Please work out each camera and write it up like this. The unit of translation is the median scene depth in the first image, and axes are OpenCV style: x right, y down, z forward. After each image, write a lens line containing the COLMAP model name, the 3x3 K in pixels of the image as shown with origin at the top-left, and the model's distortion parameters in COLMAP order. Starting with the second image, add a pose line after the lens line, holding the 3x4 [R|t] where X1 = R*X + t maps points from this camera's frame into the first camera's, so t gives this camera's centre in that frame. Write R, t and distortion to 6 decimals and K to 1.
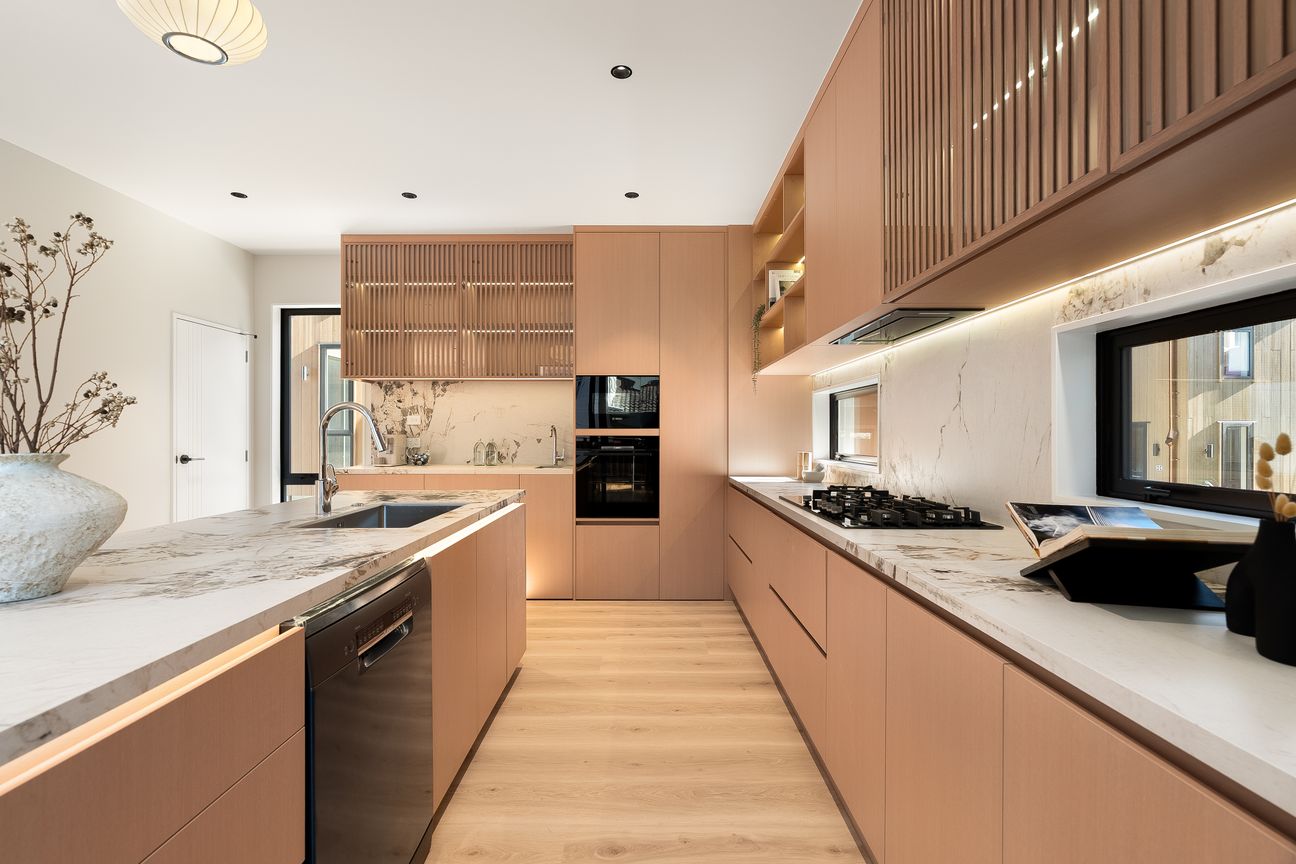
lens RADIAL K [[594.3, 0, 648.0], [0, 594.3, 432.0], [0, 0, 1]] dist [-0.003336, -0.000054]
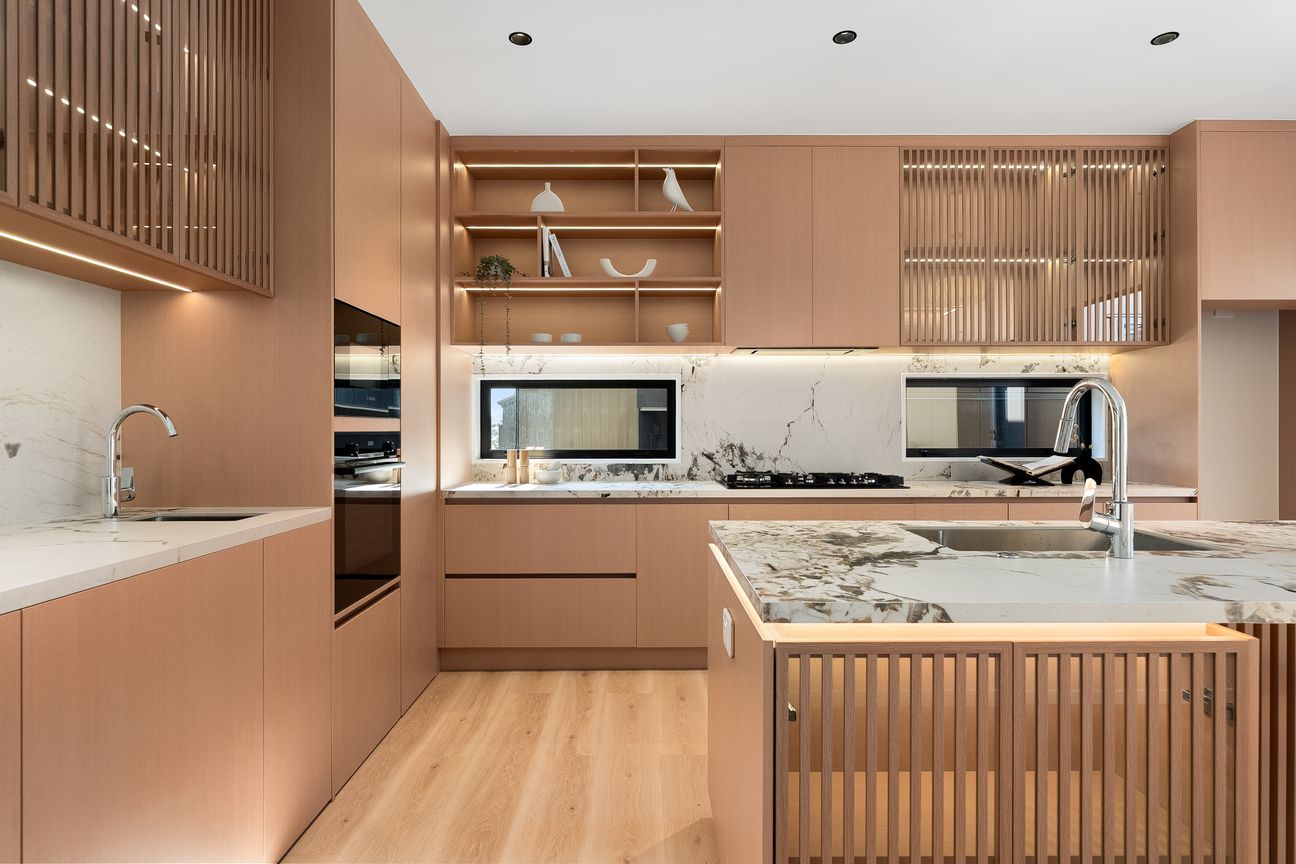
lens RADIAL K [[672.8, 0, 648.0], [0, 672.8, 432.0], [0, 0, 1]] dist [-0.001299, -0.000181]
pose [[-0.015262, -0.003370, 0.999878, -0.742972], [-0.000496, 0.999994, 0.003363, 0.005206], [-0.999883, -0.000445, -0.015264, 0.903621]]
